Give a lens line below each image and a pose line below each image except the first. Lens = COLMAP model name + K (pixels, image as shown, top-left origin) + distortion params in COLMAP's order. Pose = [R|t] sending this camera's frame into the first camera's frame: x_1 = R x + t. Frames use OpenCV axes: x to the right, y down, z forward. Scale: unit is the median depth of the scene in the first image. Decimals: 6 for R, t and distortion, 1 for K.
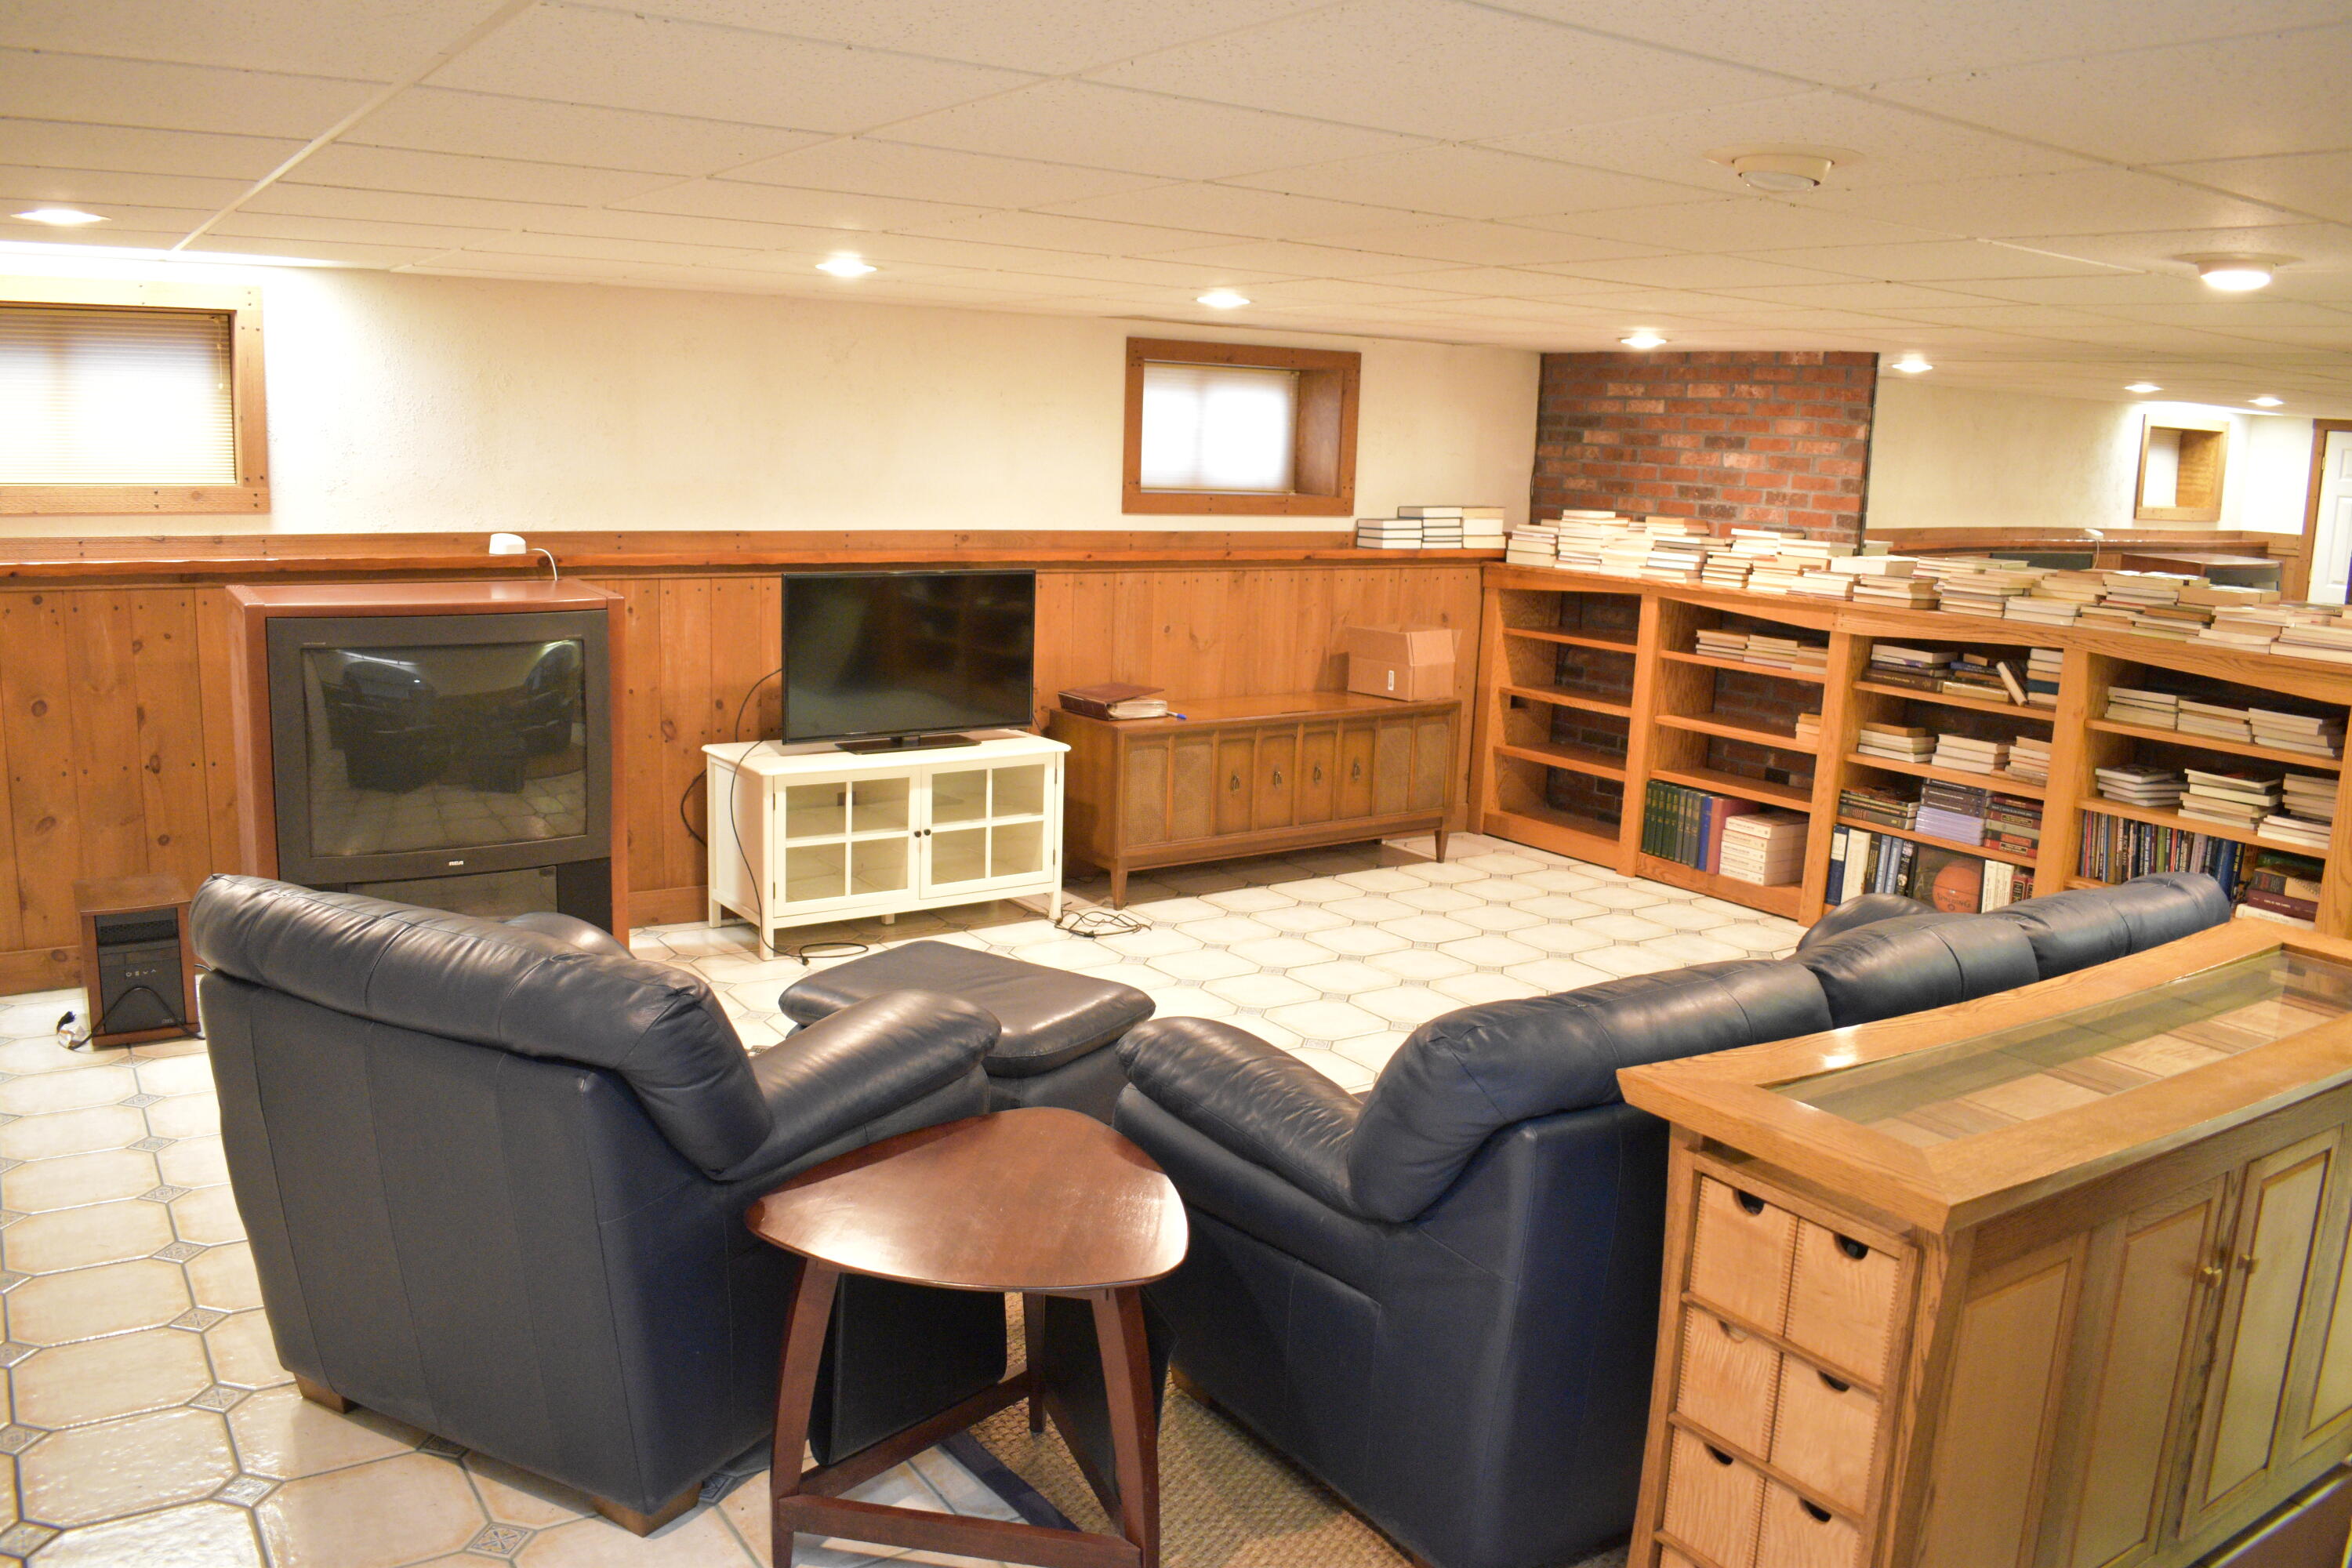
lens RADIAL K [[1839.0, 0, 1180.6], [0, 1839.0, 783.1], [0, 0, 1]] dist [-0.098629, 0.015546]
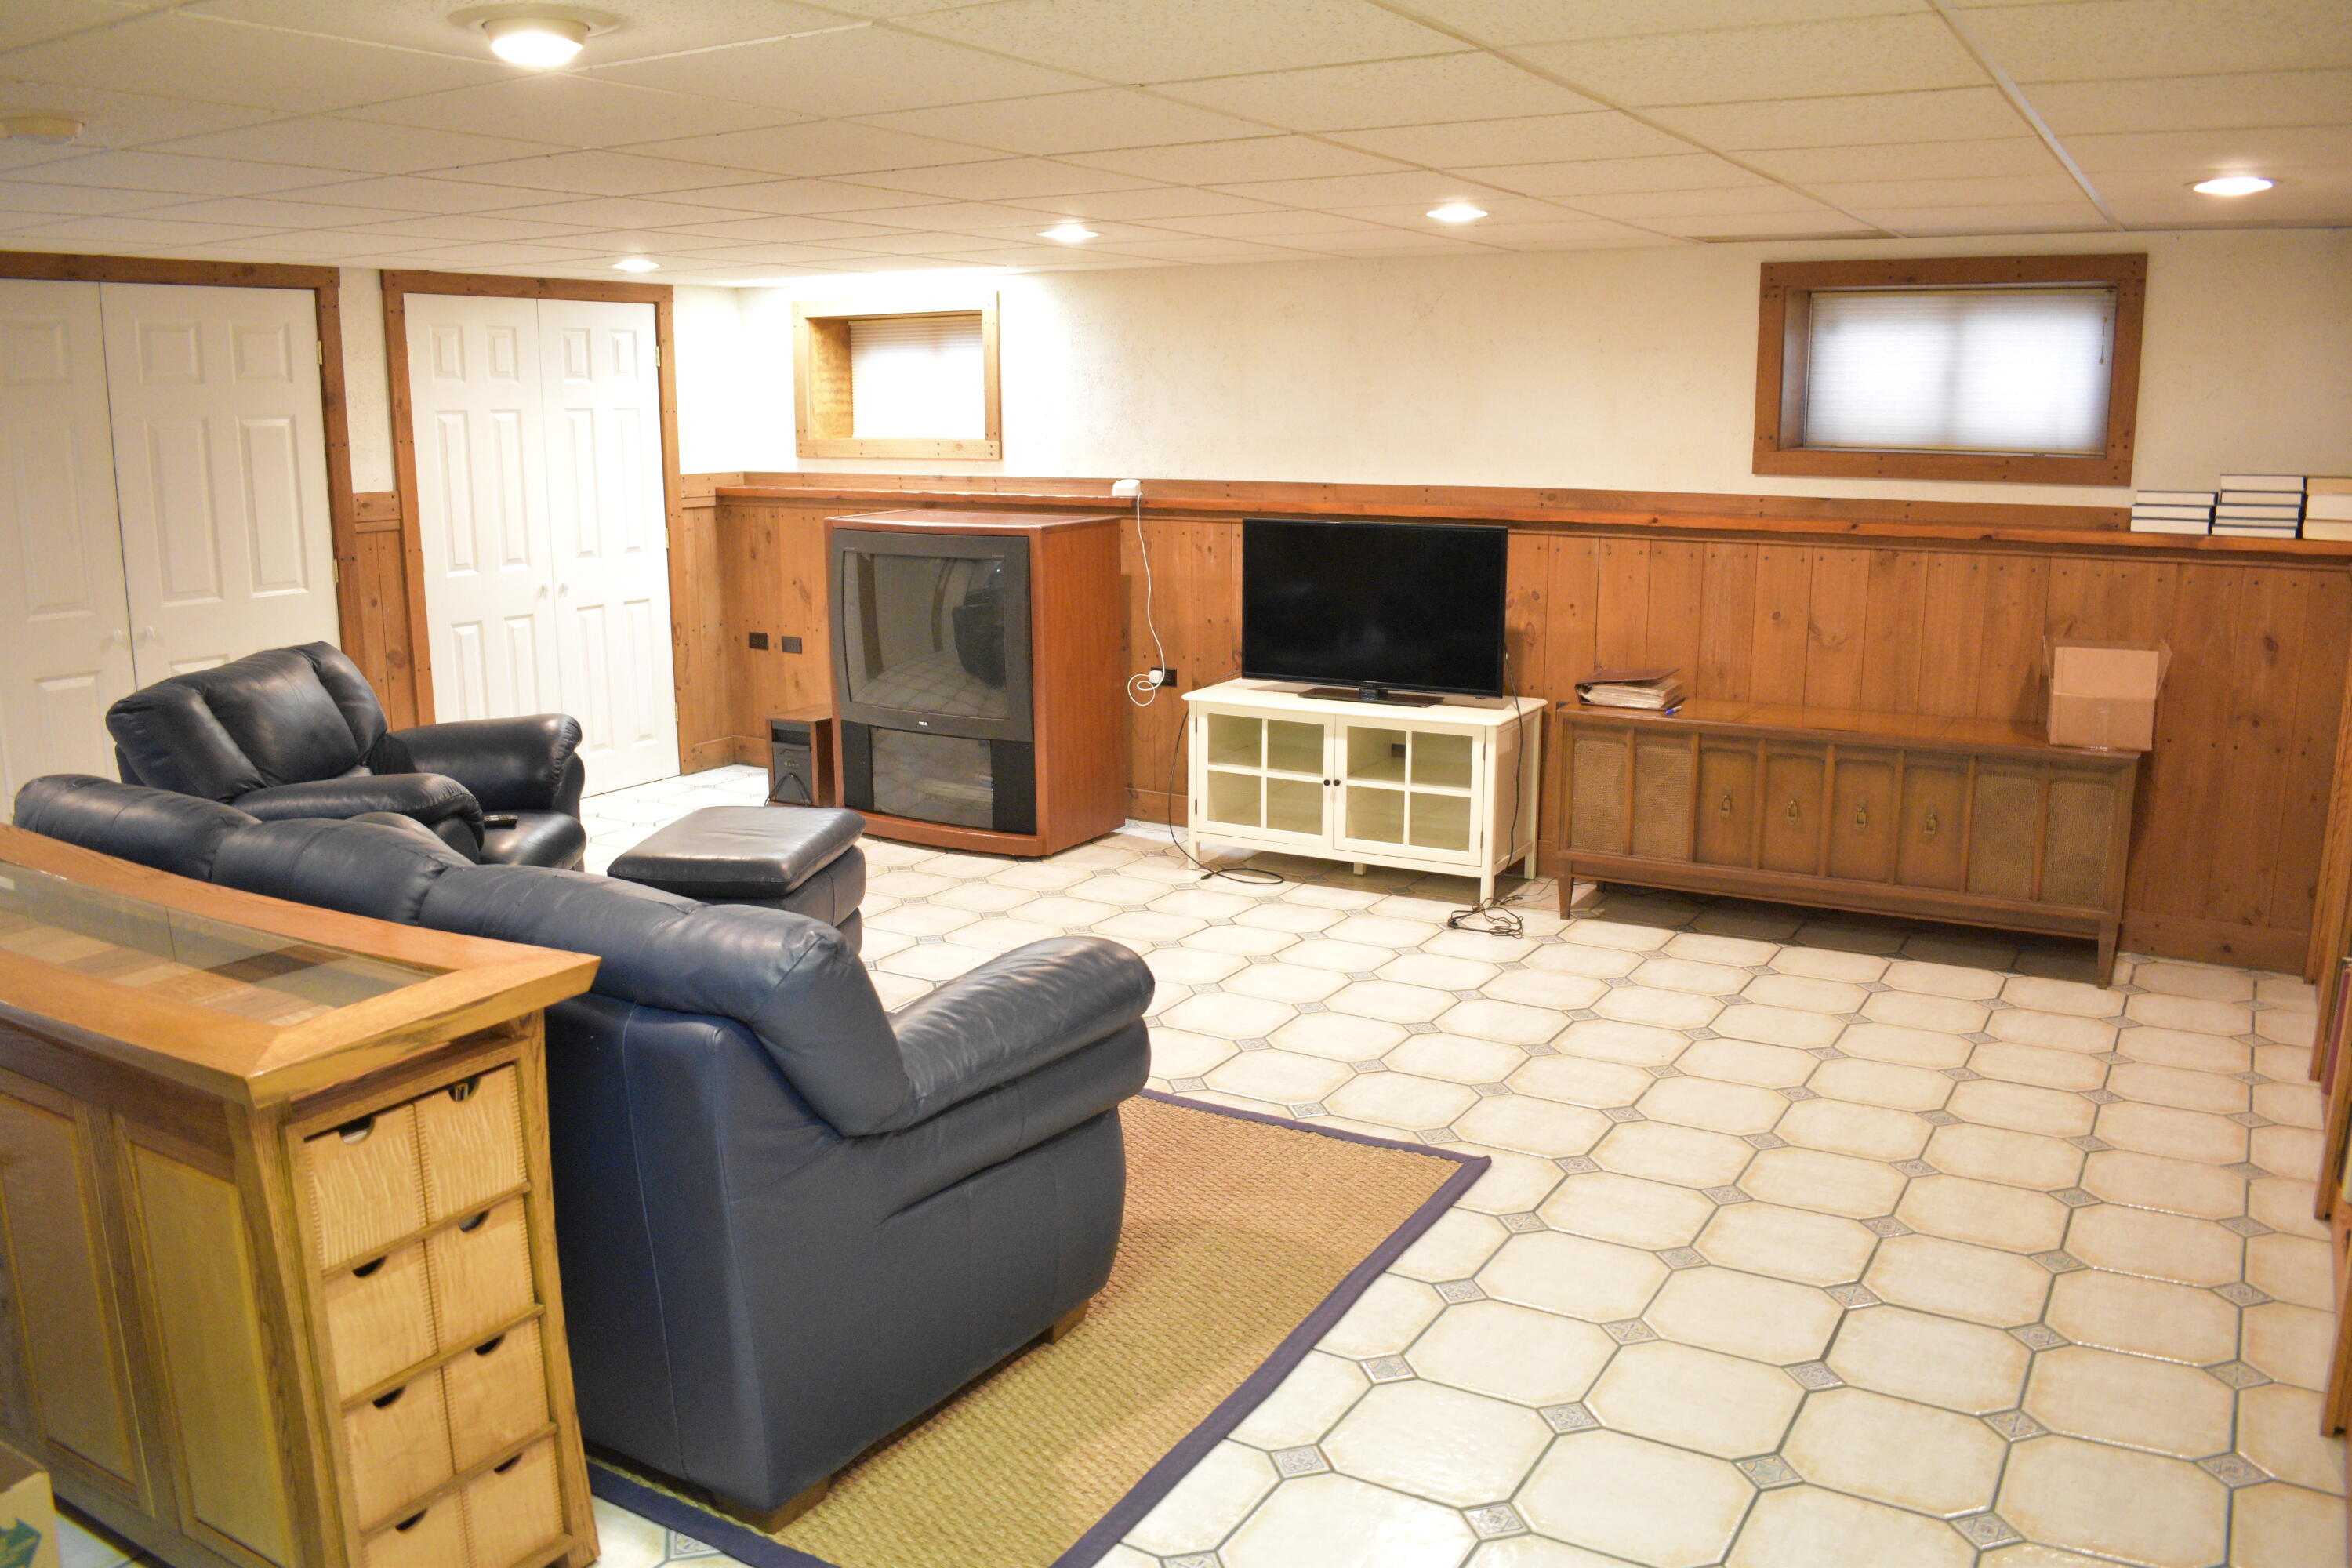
lens RADIAL K [[1839.0, 0, 1177.2], [0, 1839.0, 782.2], [0, 0, 1]] dist [-0.098629, 0.015546]
pose [[0.441522, 0.147691, -0.885012, 0.660718], [-0.147431, 0.984895, 0.090808, -0.048517], [0.885055, 0.090384, 0.456627, 0.432990]]
